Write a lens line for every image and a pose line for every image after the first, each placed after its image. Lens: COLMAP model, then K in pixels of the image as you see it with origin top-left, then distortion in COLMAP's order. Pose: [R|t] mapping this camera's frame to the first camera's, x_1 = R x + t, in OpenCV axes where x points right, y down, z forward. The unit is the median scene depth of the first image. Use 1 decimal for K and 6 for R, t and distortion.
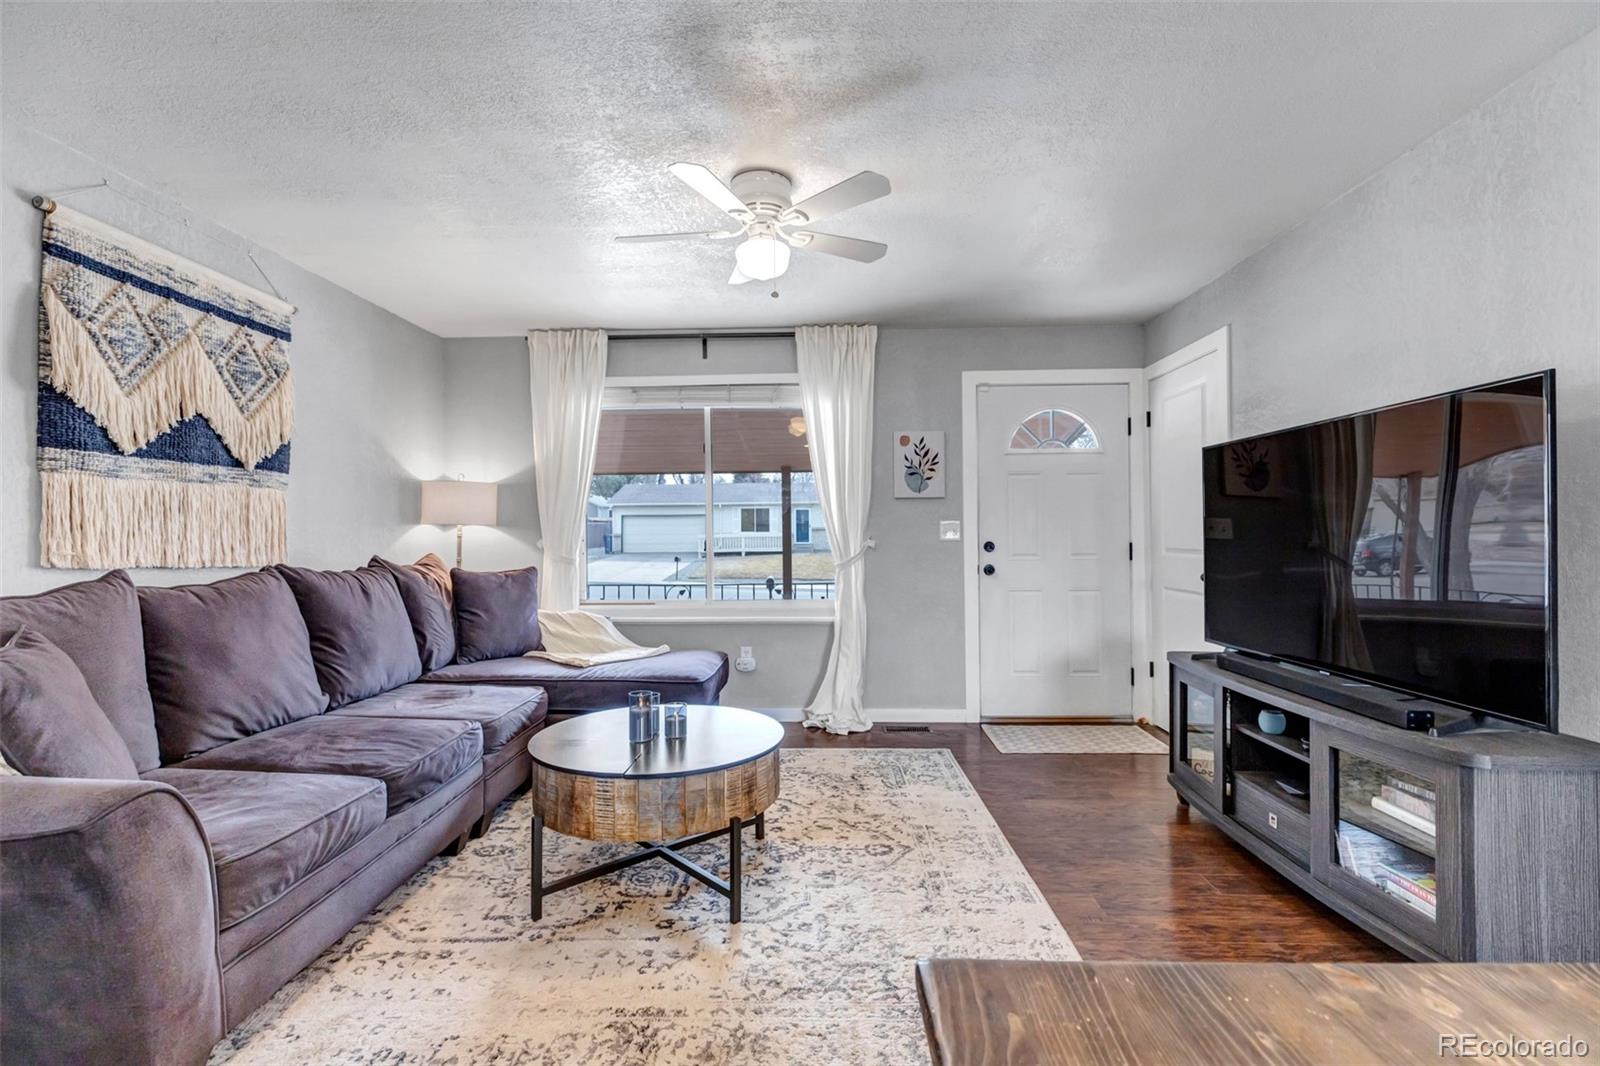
lens RADIAL K [[738.2, 0, 763.6], [0, 738.2, 541.8], [0, 0, 1]] dist [0.009291, -0.000132]
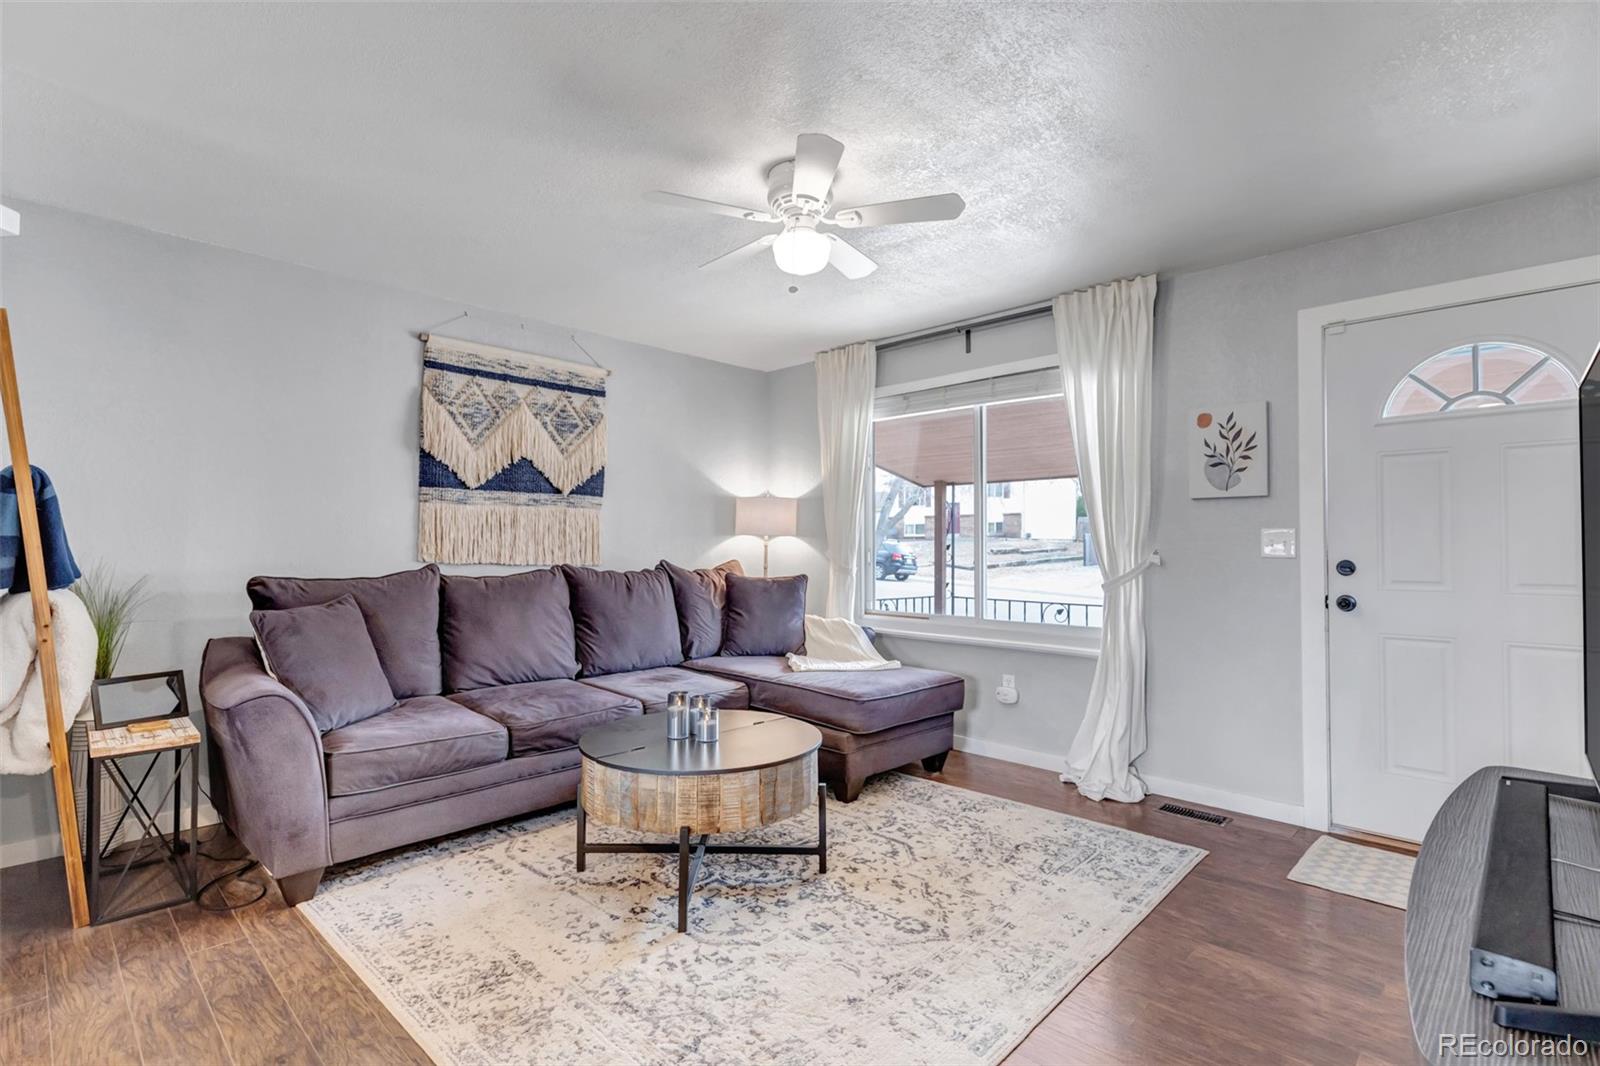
lens RADIAL K [[738.2, 0, 765.4], [0, 738.2, 545.8], [0, 0, 1]] dist [0.009291, -0.000132]
pose [[0.746902, 0.008590, -0.664879, 0.505217], [-0.015480, 0.999870, -0.004472, -0.003058], [0.664754, 0.013632, 0.746938, 0.229855]]
